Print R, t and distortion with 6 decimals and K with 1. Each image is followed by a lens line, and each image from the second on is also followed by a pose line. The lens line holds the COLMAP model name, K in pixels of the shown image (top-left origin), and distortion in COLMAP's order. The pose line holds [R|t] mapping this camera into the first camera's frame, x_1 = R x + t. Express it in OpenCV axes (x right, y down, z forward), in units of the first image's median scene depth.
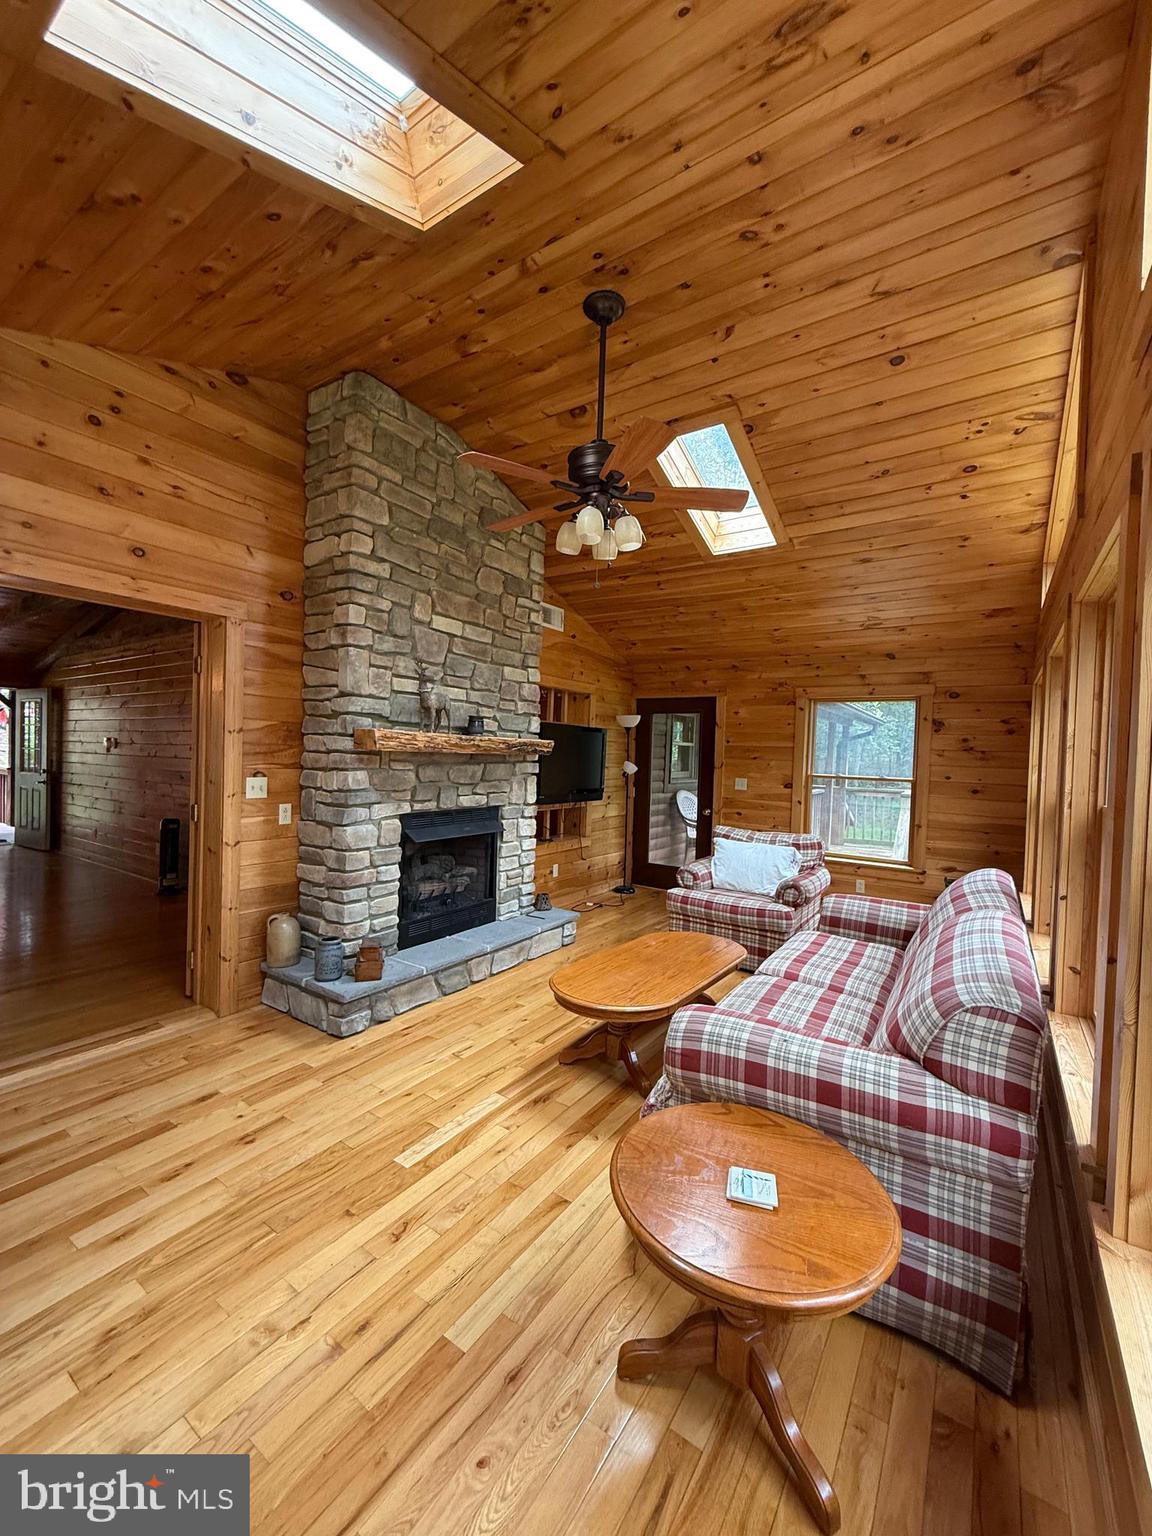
lens RADIAL K [[613.1, 0, 578.2], [0, 613.1, 763.8], [0, 0, 1]] dist [-0.001396, 0.000589]
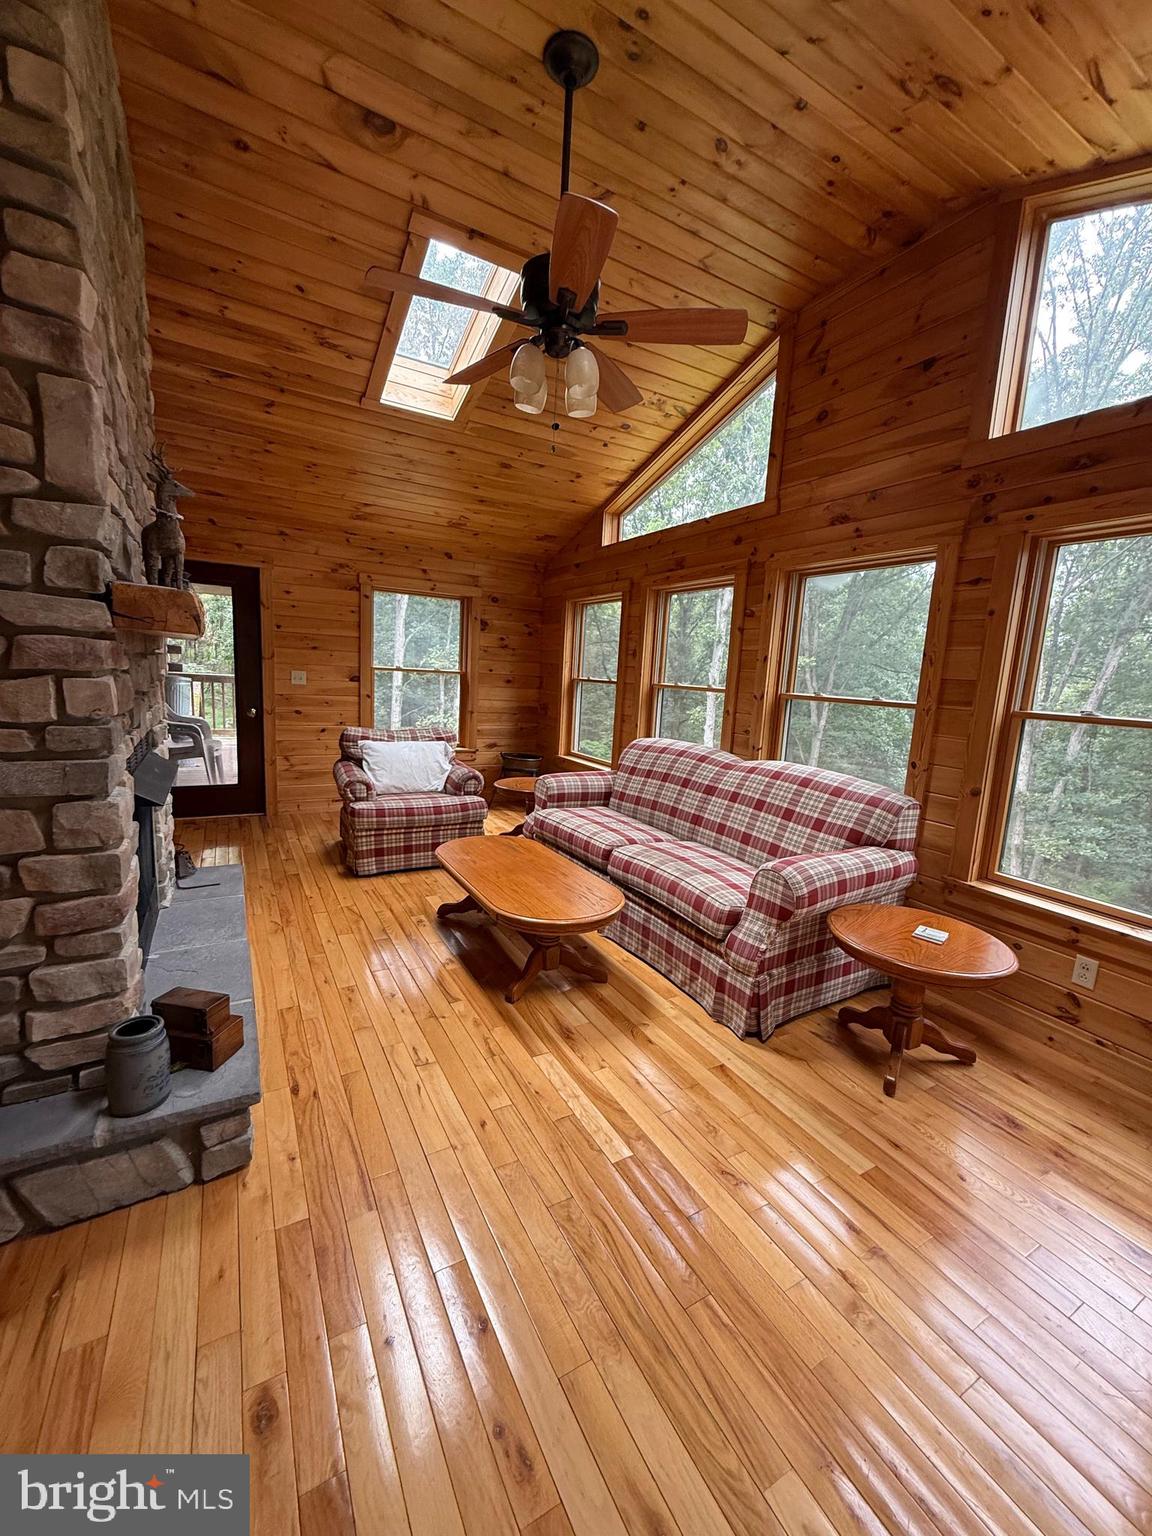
lens RADIAL K [[613.1, 0, 575.7], [0, 613.1, 764.7], [0, 0, 1]] dist [-0.001396, 0.000589]
pose [[0.443714, -0.144556, 0.884433, -0.517148], [-0.026260, 0.984384, 0.174067, -0.010399], [-0.895784, -0.100461, 0.432989, 0.395283]]
